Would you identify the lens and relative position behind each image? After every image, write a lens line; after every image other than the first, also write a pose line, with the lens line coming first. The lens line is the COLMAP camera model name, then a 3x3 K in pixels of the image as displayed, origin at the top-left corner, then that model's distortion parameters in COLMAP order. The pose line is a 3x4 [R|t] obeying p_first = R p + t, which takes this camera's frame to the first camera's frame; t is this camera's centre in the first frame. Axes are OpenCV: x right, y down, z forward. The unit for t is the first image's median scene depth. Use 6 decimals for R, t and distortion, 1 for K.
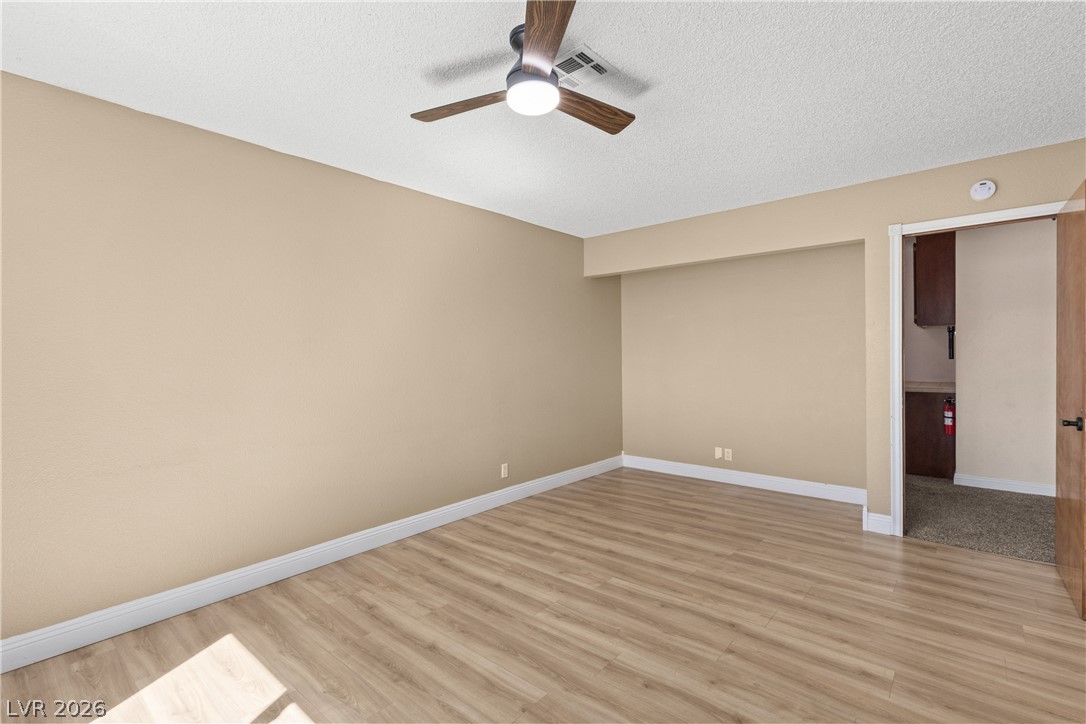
lens RADIAL K [[506.2, 0, 541.2], [0, 506.2, 361.7], [0, 0, 1]] dist [0.008097, 0.000972]
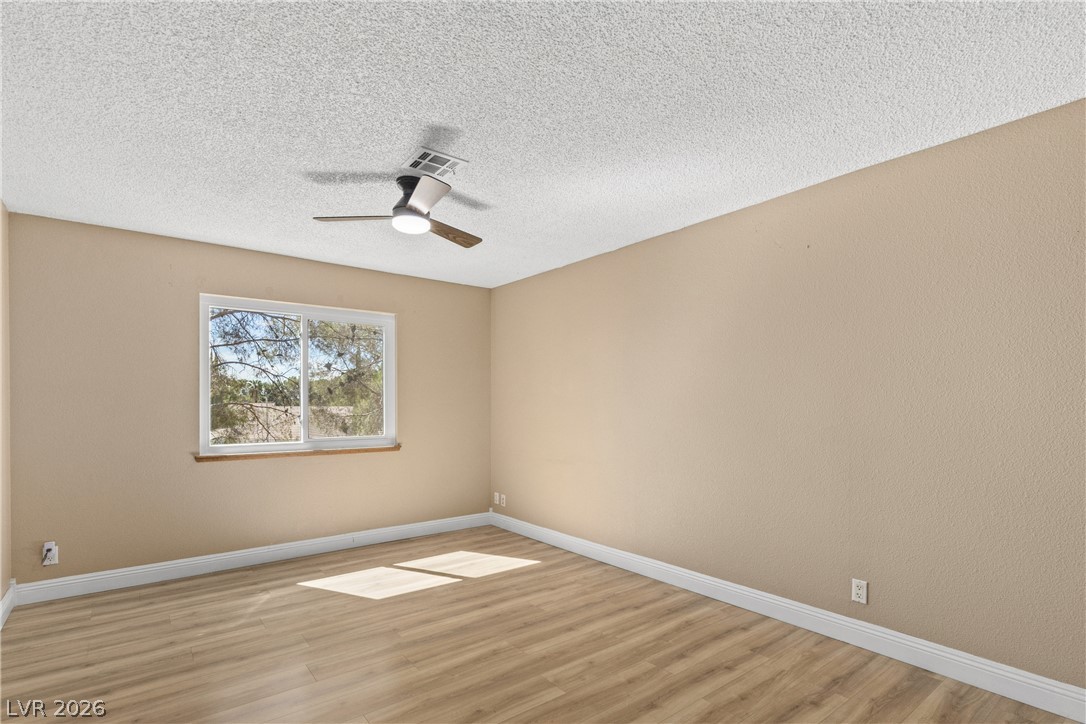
lens RADIAL K [[506.2, 0, 540.4], [0, 506.2, 361.1], [0, 0, 1]] dist [0.008097, 0.000972]
pose [[-0.176934, -0.065197, -0.982061, 0.879527], [-0.010647, 0.997872, -0.064328, -0.030946], [0.984165, -0.000926, -0.177252, 1.018166]]
